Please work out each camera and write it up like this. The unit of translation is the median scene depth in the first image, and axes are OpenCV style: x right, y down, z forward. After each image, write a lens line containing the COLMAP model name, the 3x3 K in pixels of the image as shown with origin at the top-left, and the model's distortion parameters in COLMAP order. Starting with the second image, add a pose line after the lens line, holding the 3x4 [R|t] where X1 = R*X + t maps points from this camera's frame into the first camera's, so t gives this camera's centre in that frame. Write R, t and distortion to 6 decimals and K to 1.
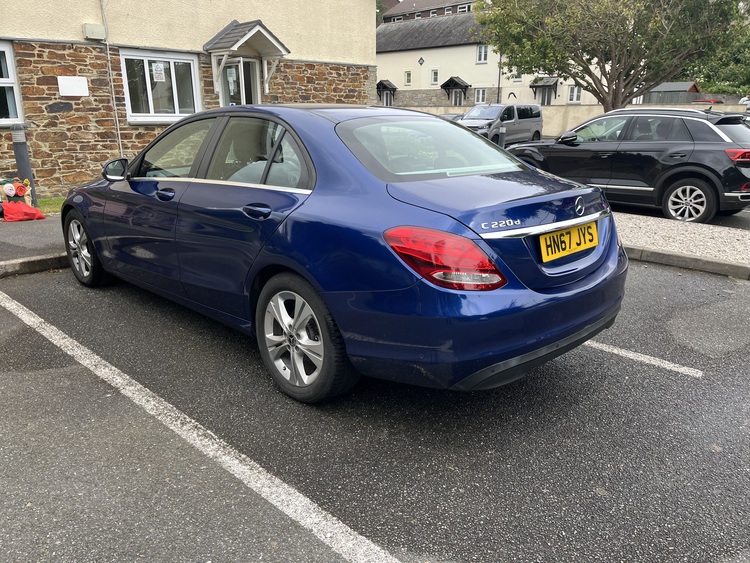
lens RADIAL K [[569.4, 0, 385.6], [0, 569.4, 281.5], [0, 0, 1]] dist [0.096400, -0.144777]
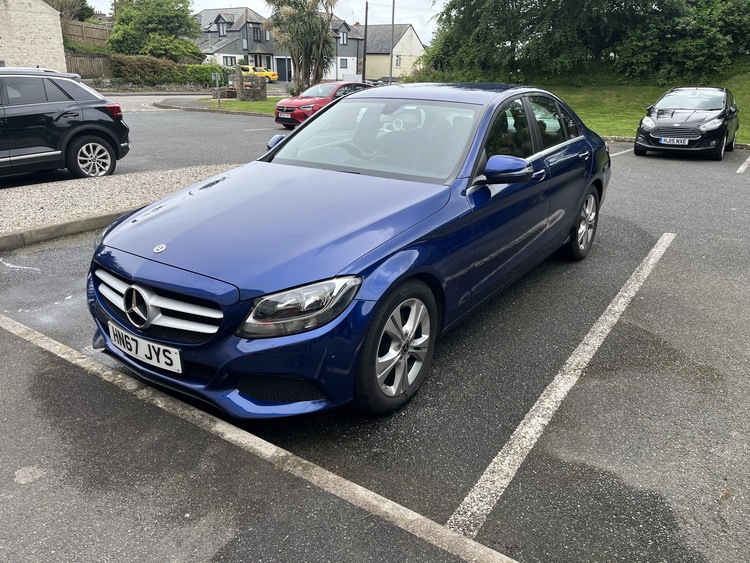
lens RADIAL K [[569.4, 0, 385.6], [0, 569.4, 281.5], [0, 0, 1]] dist [0.096400, -0.144777]
pose [[-0.173721, -0.351100, 0.920081, -1.244250], [0.256039, 0.886055, 0.386459, -0.417625], [-0.950928, 0.302713, -0.064031, 1.247825]]
